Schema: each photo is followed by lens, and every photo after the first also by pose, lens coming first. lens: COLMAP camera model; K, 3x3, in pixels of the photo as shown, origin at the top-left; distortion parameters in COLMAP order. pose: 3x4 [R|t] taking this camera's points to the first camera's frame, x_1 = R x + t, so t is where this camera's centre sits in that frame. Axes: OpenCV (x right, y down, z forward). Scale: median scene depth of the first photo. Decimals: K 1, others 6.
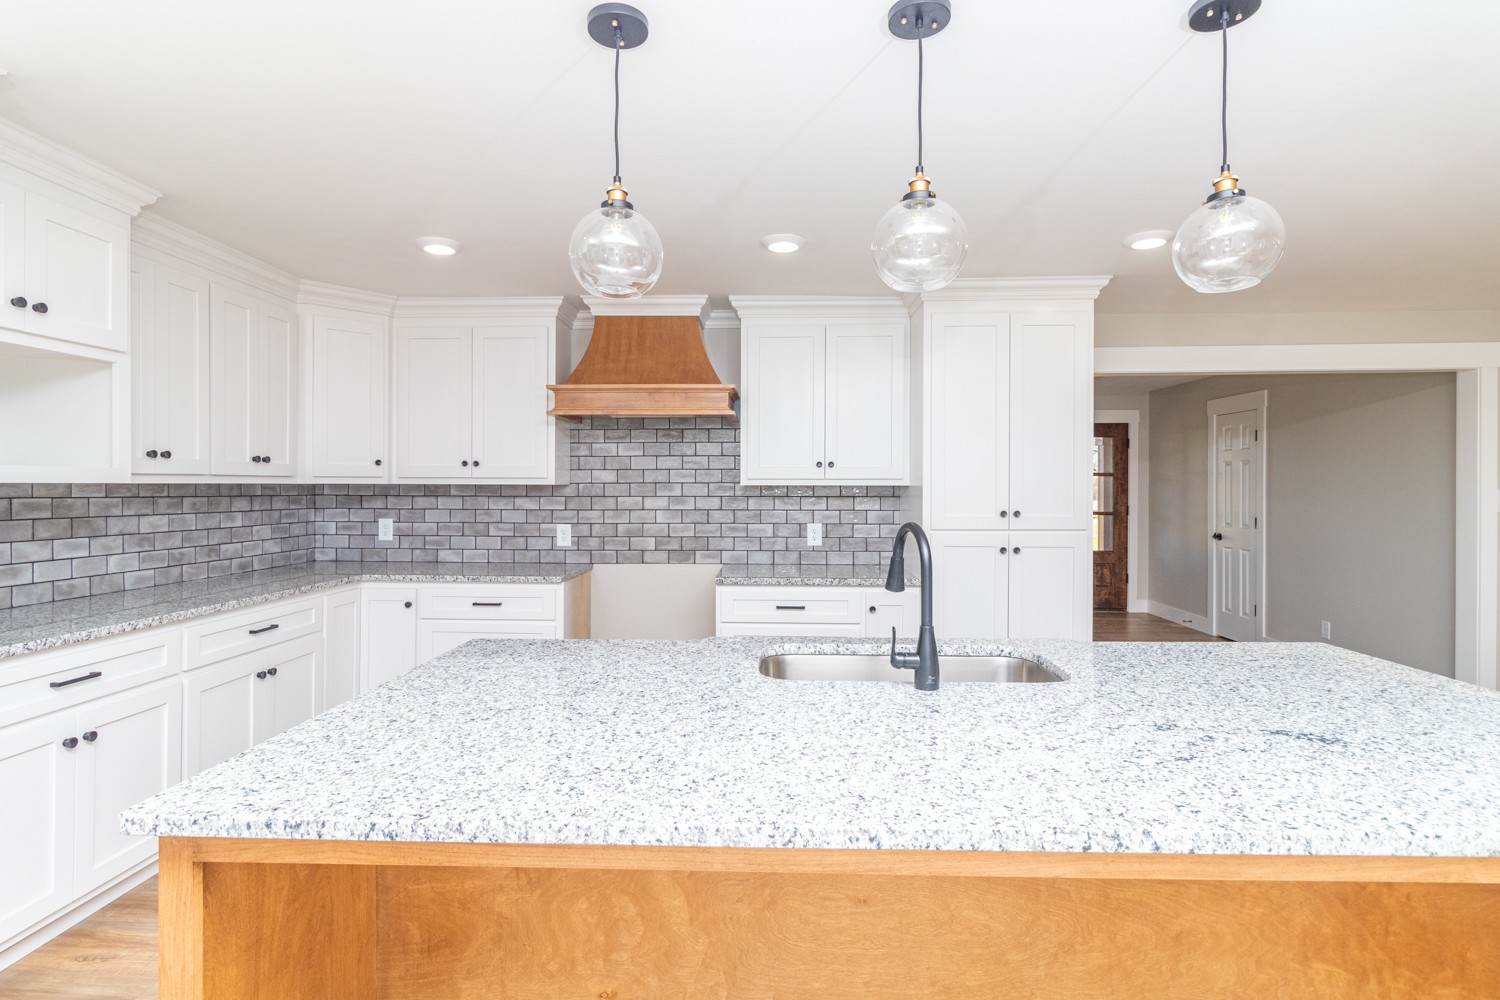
lens RADIAL K [[745.5, 0, 742.4], [0, 745.5, 491.0], [0, 0, 1]] dist [0.002494, -0.000587]
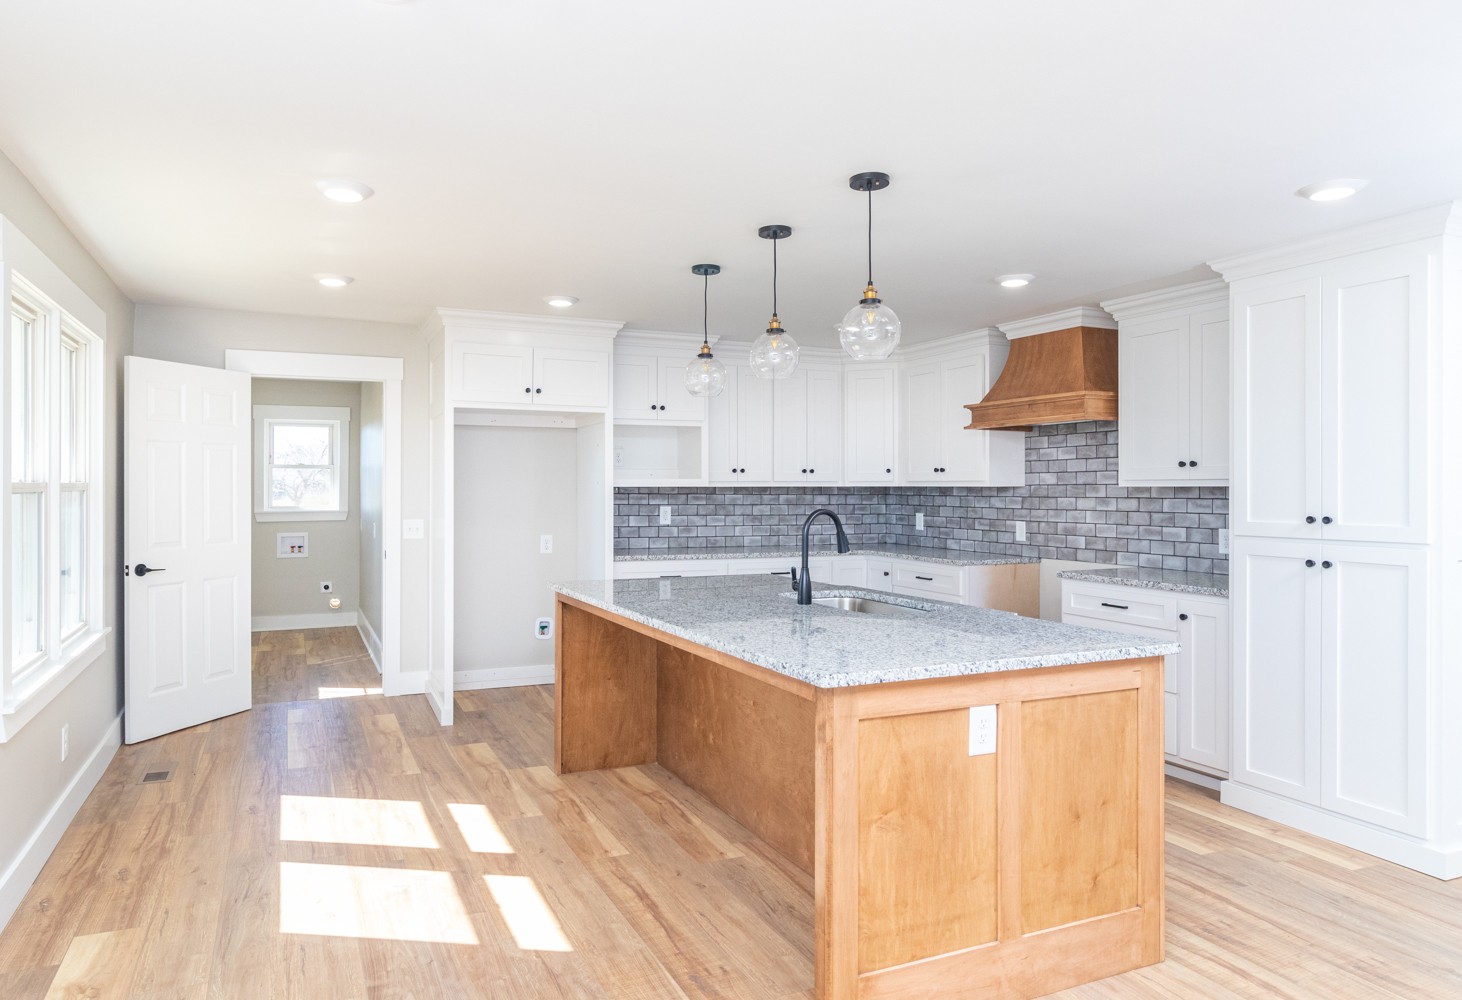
lens RADIAL K [[916.8, 0, 690.7], [0, 916.8, 492.3], [0, 0, 1]] dist [0.011355, -0.008431]
pose [[0.441225, 0.002606, -0.897393, 0.871013], [-0.004572, 0.999989, 0.000655, 0.001785], [0.897385, 0.003814, 0.441232, -0.075012]]
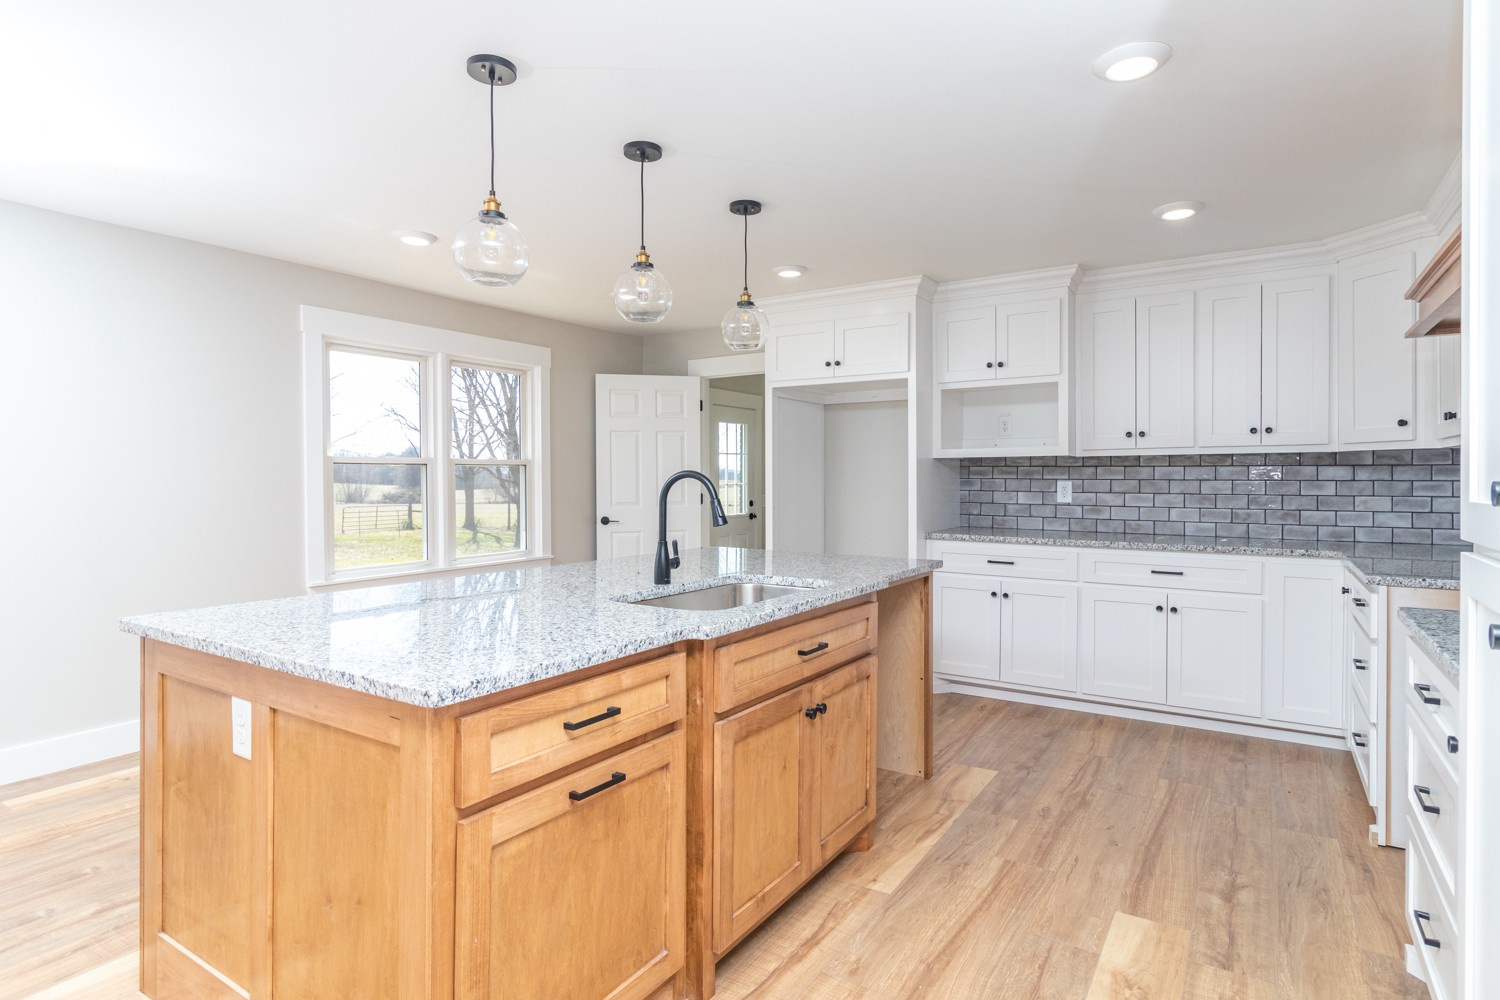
lens RADIAL K [[797.5, 0, 746.4], [0, 797.5, 484.4], [0, 0, 1]] dist [-0.003581, 0.000904]
pose [[-0.505614, 0.007355, -0.862728, 0.642016], [-0.002526, 0.999947, 0.010005, 0.022962], [0.862756, 0.007238, -0.505569, 0.820184]]
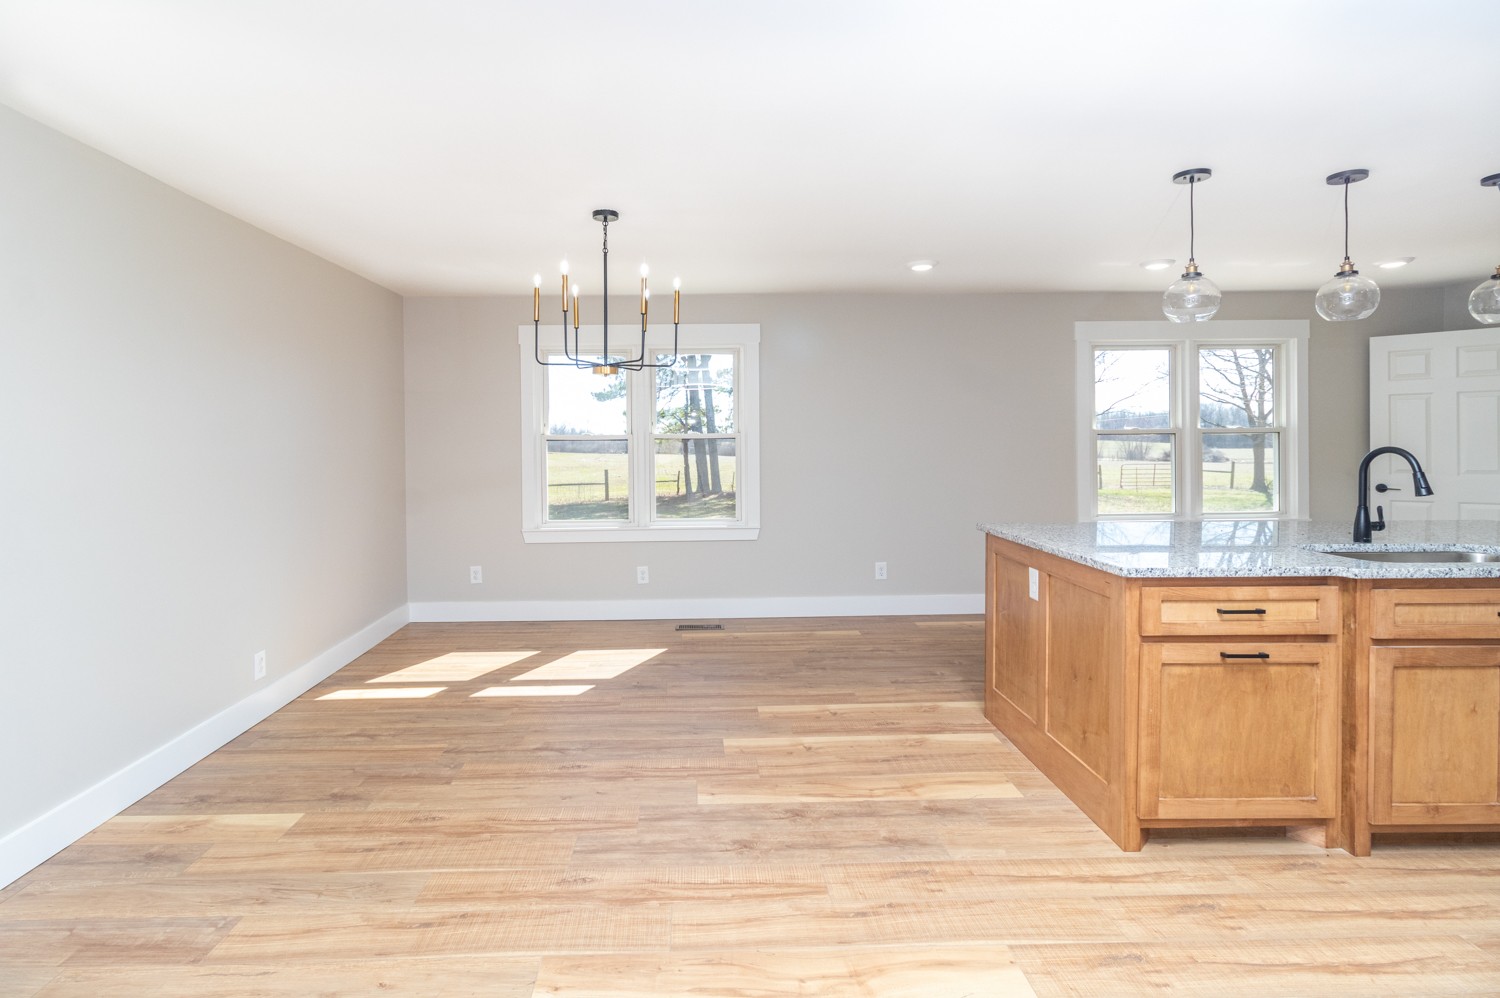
lens RADIAL K [[745.5, 0, 710.8], [0, 745.5, 444.3], [0, 0, 1]] dist [0.002494, -0.000587]
pose [[-0.997874, 0.006283, -0.064861, 0.792496], [0.005548, 0.999918, 0.011508, 0.004208], [0.064928, 0.011124, -0.997828, 1.115366]]
